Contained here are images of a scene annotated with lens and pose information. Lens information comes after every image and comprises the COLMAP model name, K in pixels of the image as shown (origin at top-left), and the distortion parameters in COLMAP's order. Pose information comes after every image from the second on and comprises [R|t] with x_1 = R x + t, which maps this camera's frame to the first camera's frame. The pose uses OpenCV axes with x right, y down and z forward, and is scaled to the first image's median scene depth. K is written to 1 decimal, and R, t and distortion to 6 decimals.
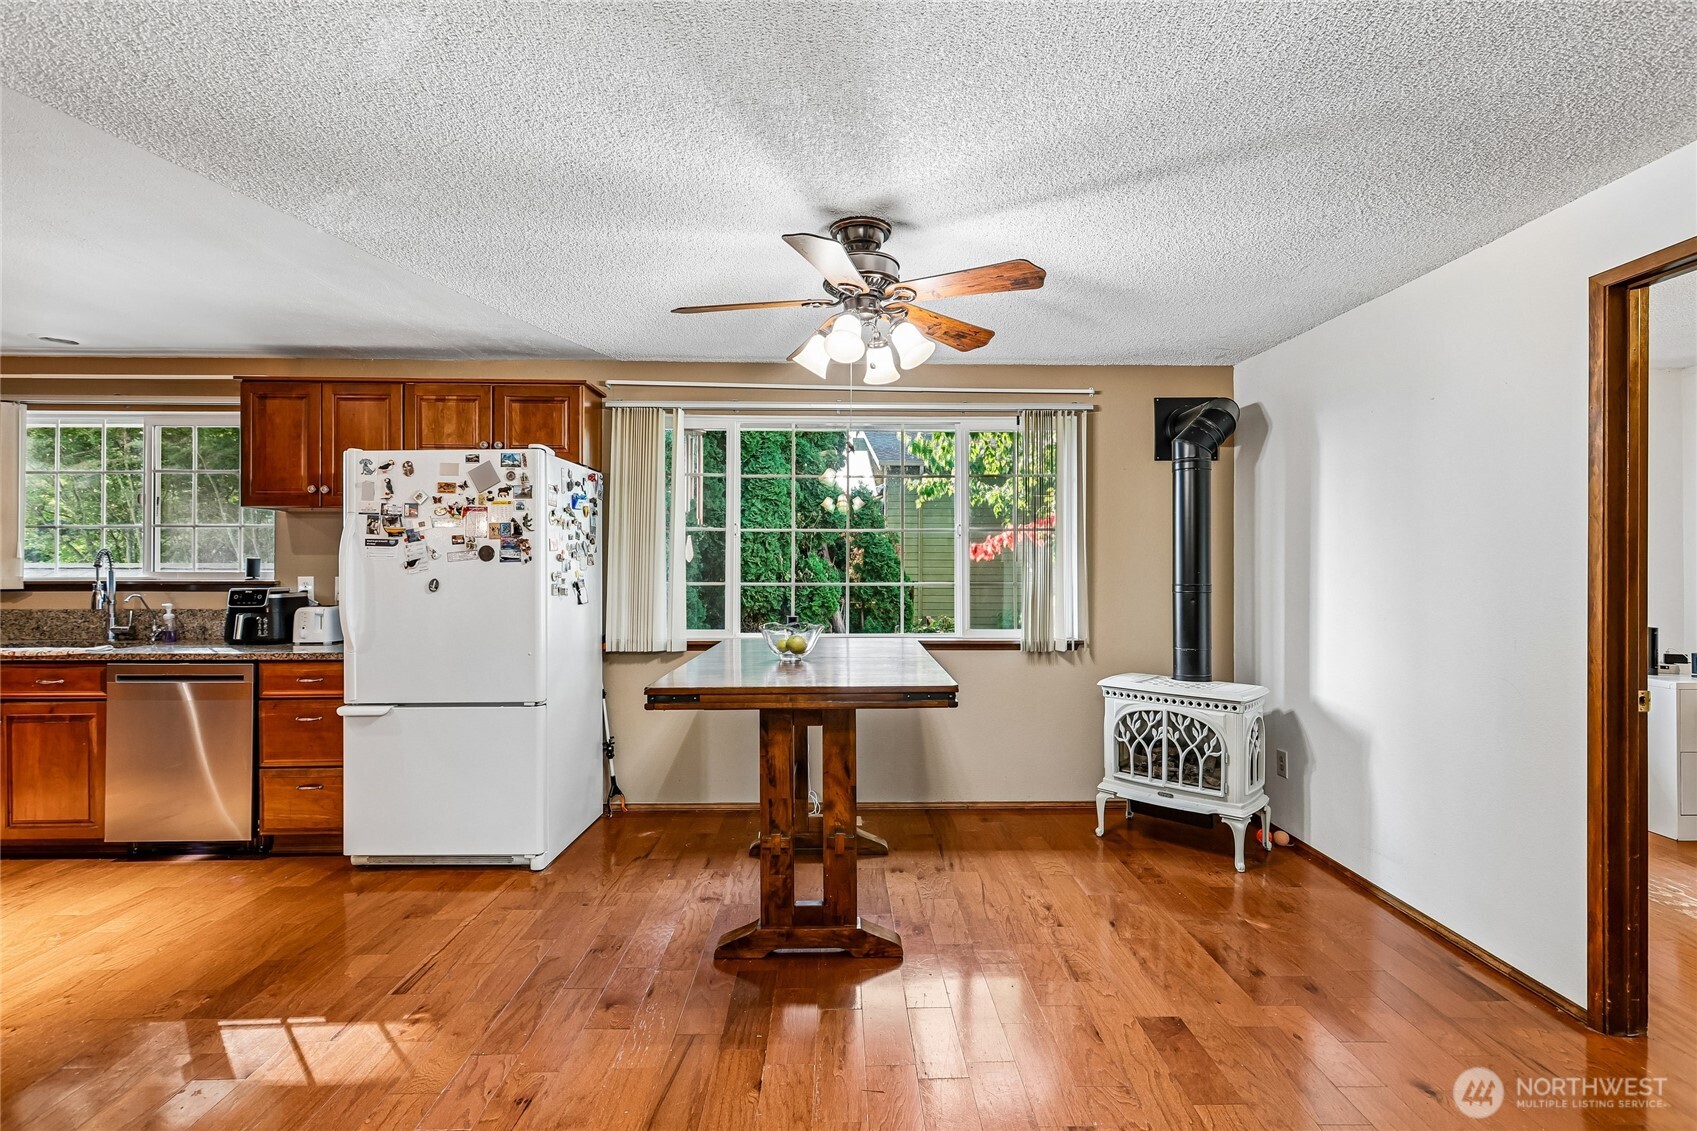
lens RADIAL K [[788.3, 0, 852.5], [0, 788.3, 565.4], [0, 0, 1]] dist [-0.001489, 0.000852]
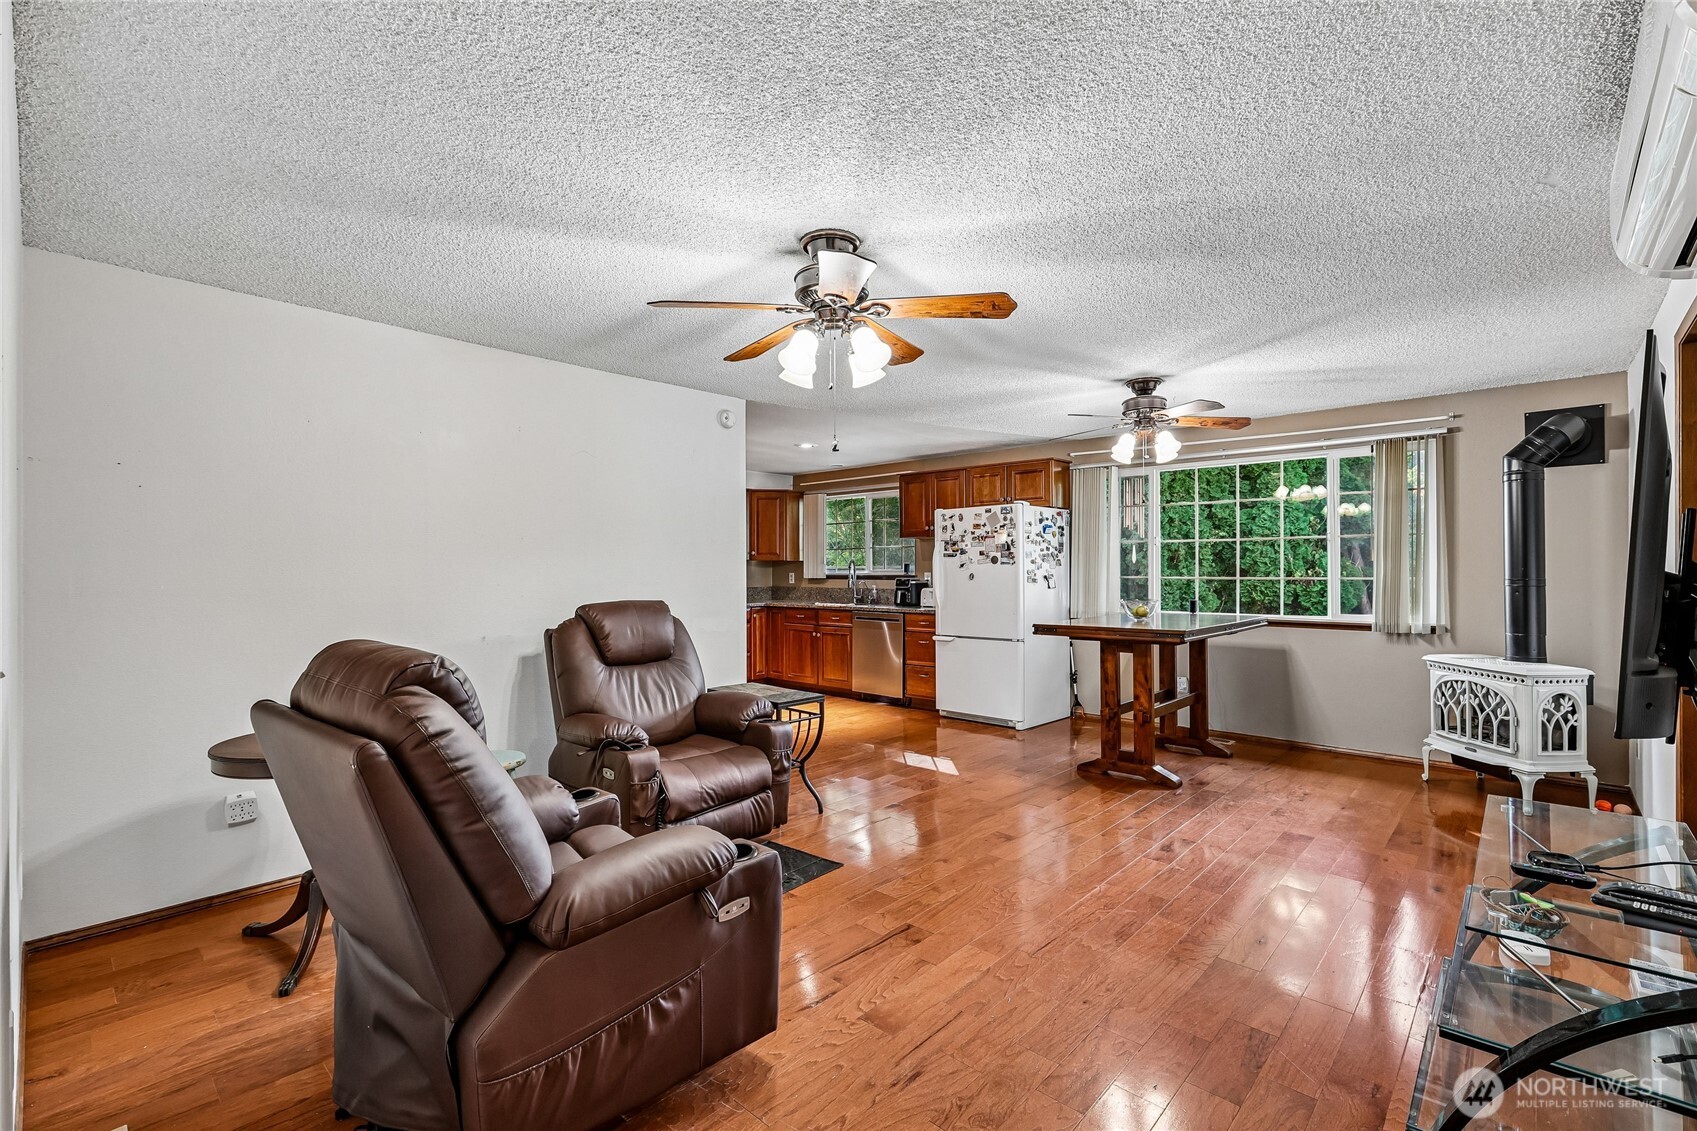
lens RADIAL K [[756.6, 0, 849.7], [0, 756.6, 567.5], [0, 0, 1]] dist [-0.002273, 0.002283]
pose [[0.715322, -0.004470, -0.698781, 0.530699], [0.006950, 0.999976, 0.000718, -0.000739], [0.698761, -0.005370, 0.715335, -0.522107]]
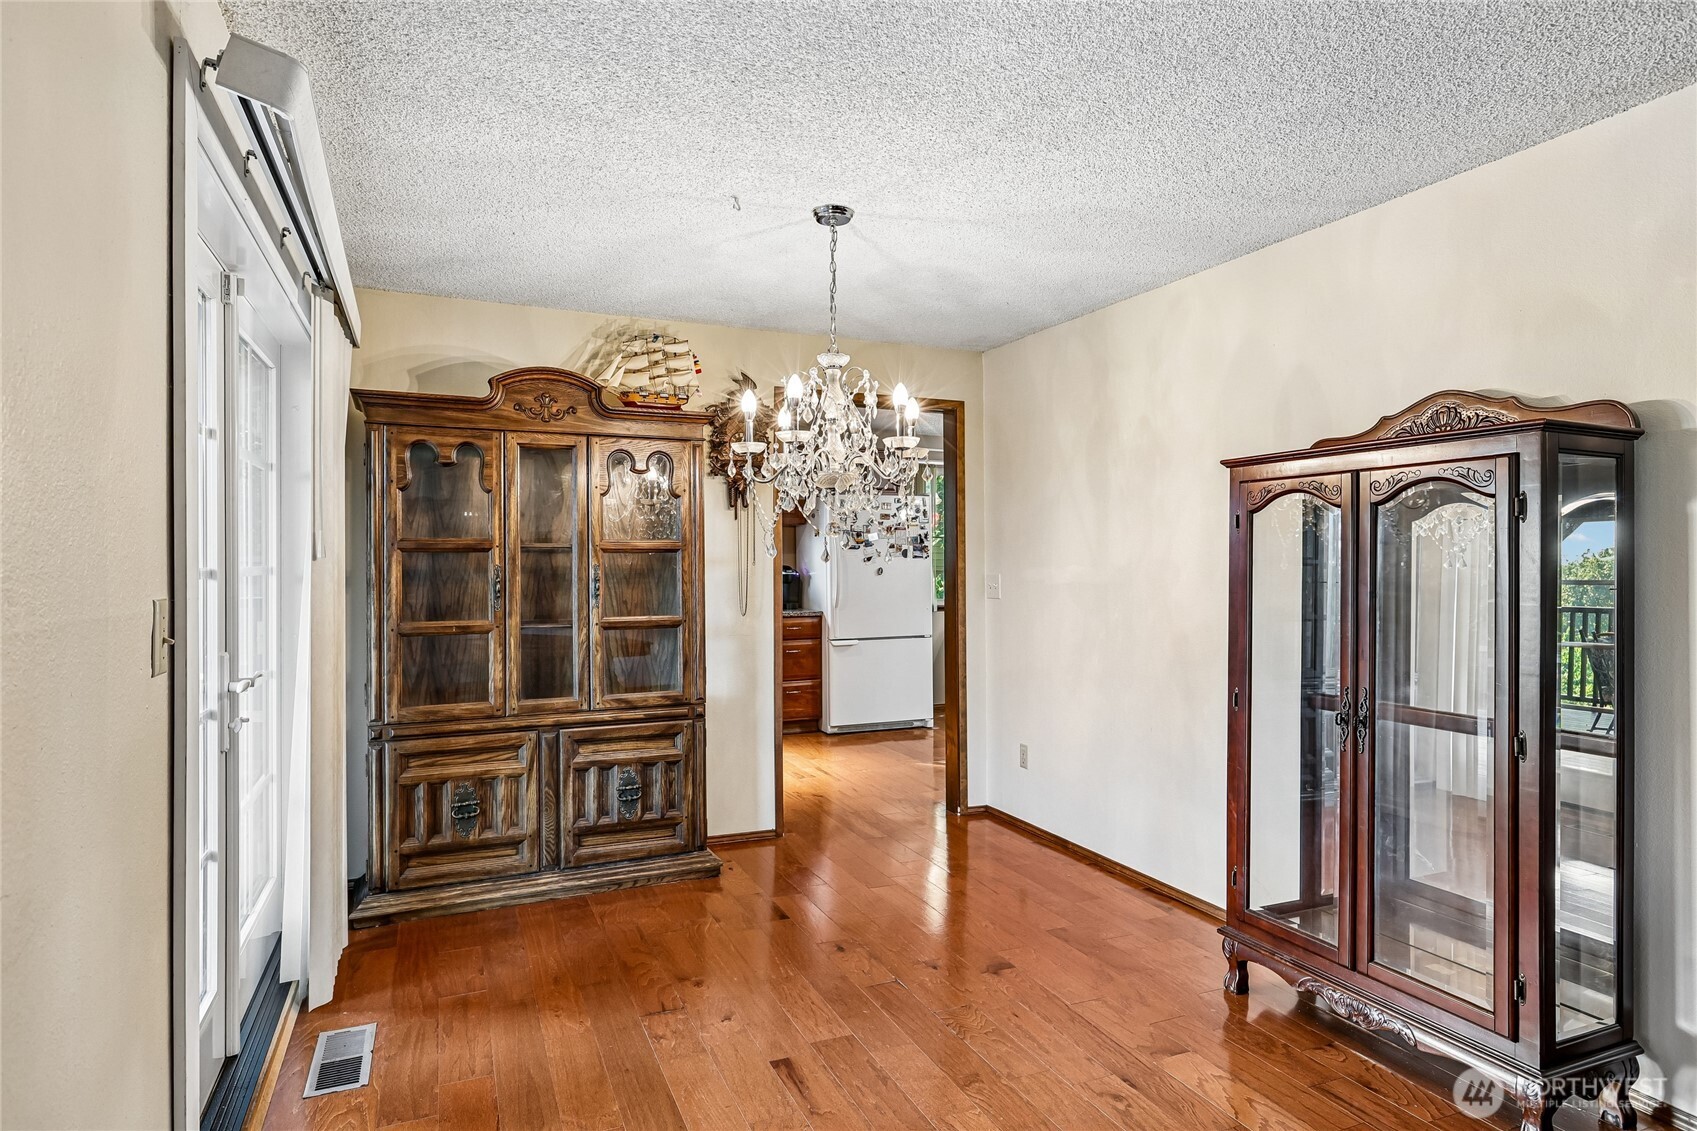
lens RADIAL K [[1004.0, 0, 879.3], [0, 1004.0, 557.9], [0, 0, 1]] dist [0.013572, 0.000494]
pose [[0.924916, -0.002888, 0.380161, -1.312278], [0.000805, 0.999984, 0.005638, -0.016744], [-0.380171, -0.004908, 0.924903, -1.041230]]
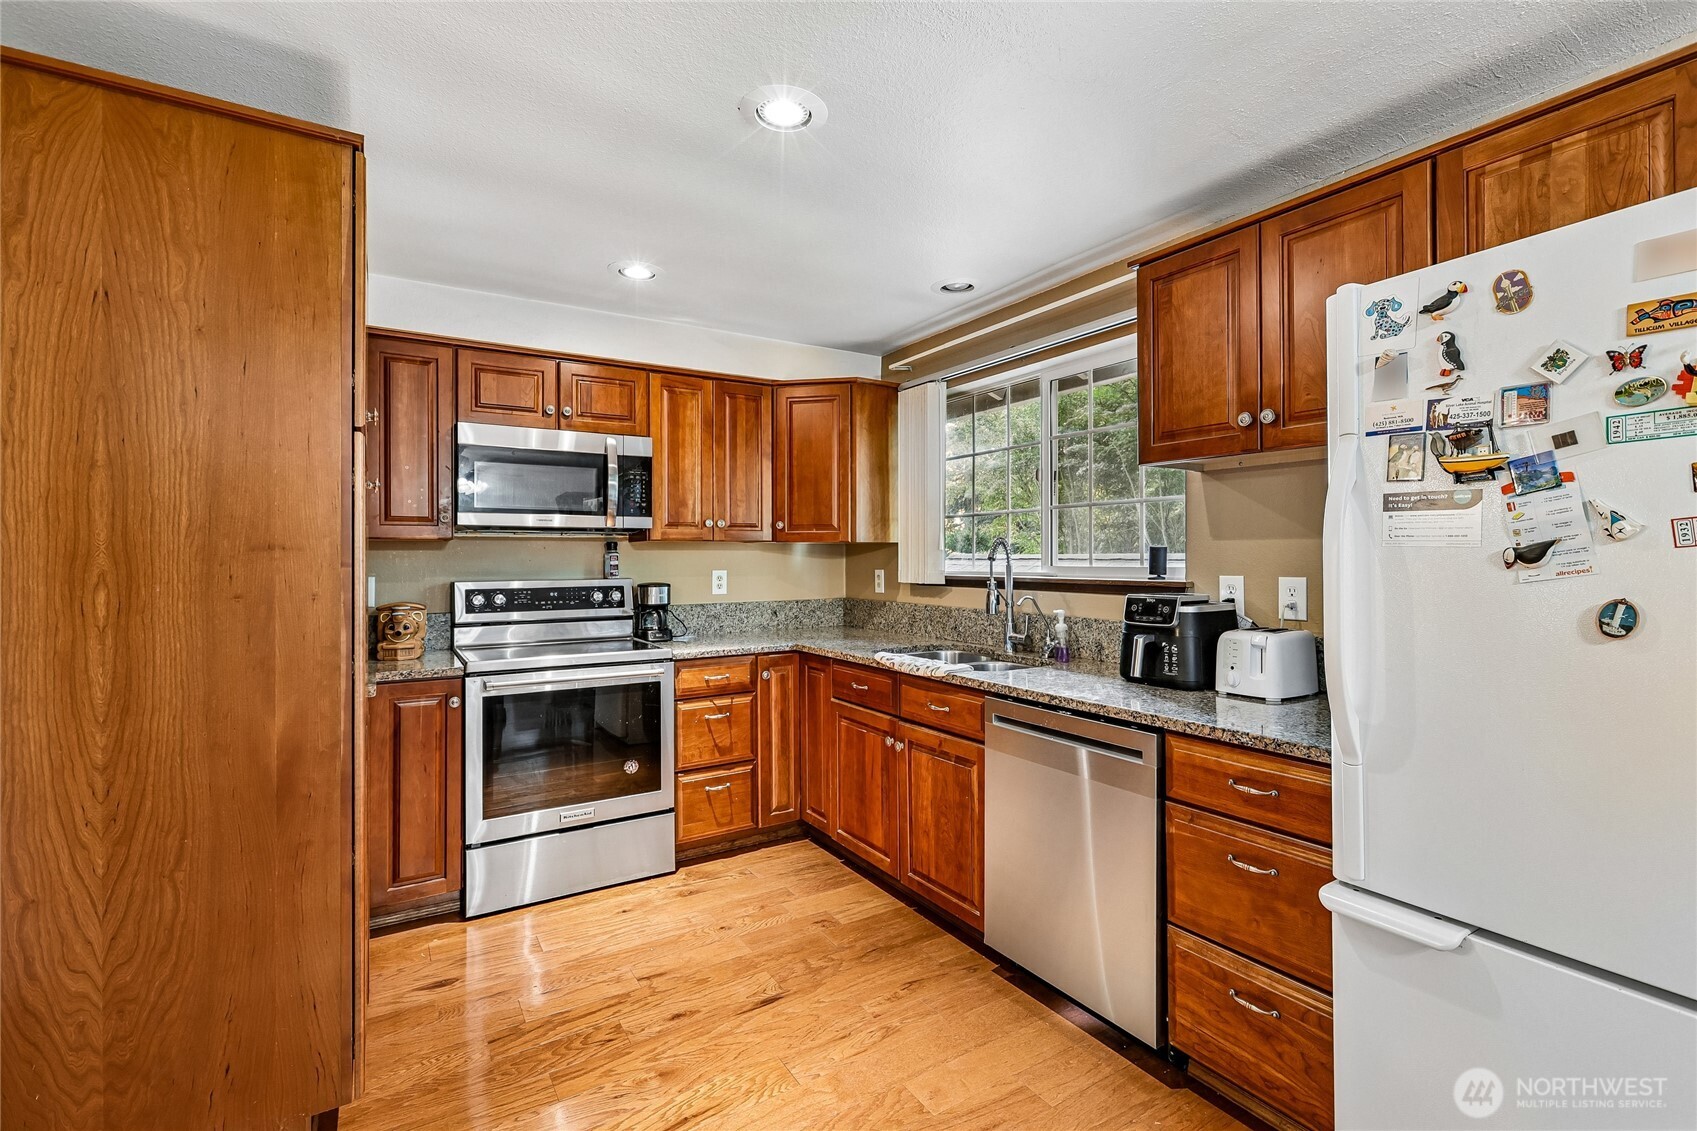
lens RADIAL K [[756.6, 0, 865.6], [0, 756.6, 552.8], [0, 0, 1]] dist [-0.002273, 0.002283]
pose [[0.516907, -0.007687, -0.856007, -0.396560], [0.007456, 0.999962, -0.004477, -0.003341], [0.856009, -0.004068, 0.516945, 0.532664]]
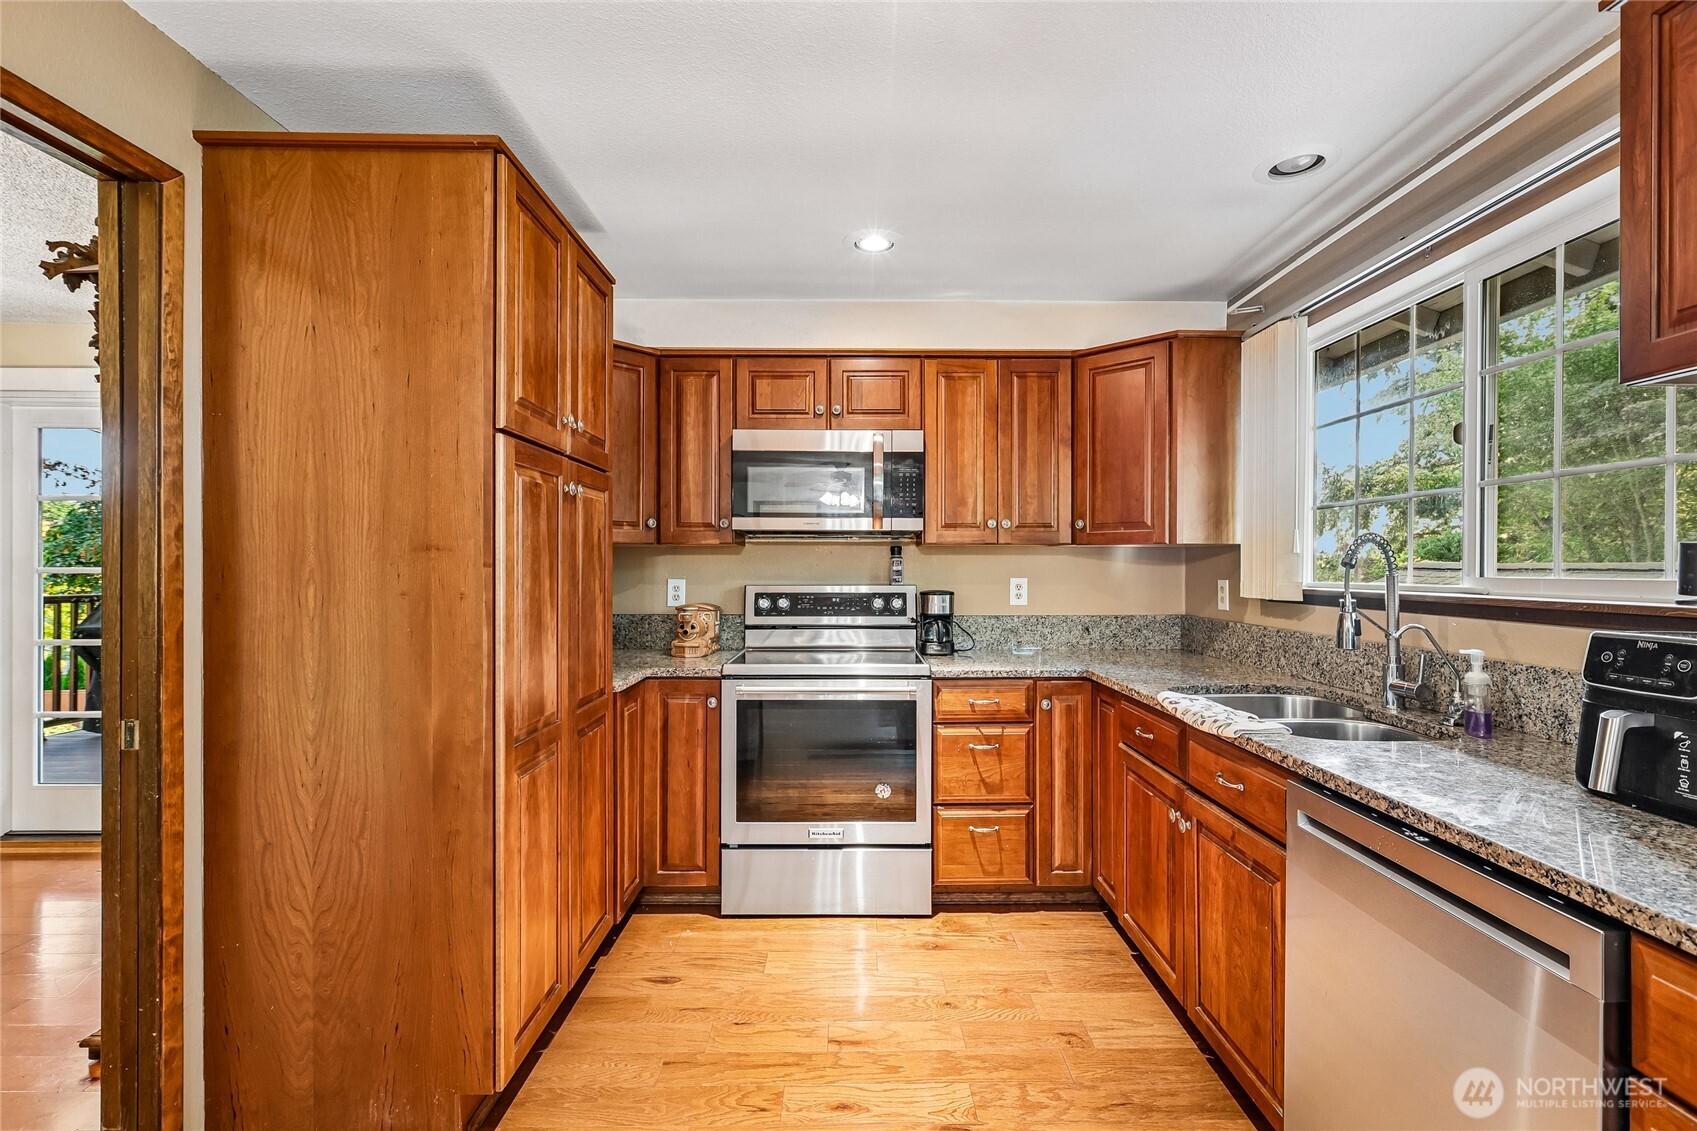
lens RADIAL K [[756.6, 0, 860.4], [0, 756.6, 566.5], [0, 0, 1]] dist [-0.002273, 0.002283]
pose [[-0.007928, 0.001020, -0.999968, -0.487678], [0.001821, 0.999998, 0.001005, 0.000273], [0.999967, -0.001813, -0.007930, 0.731299]]
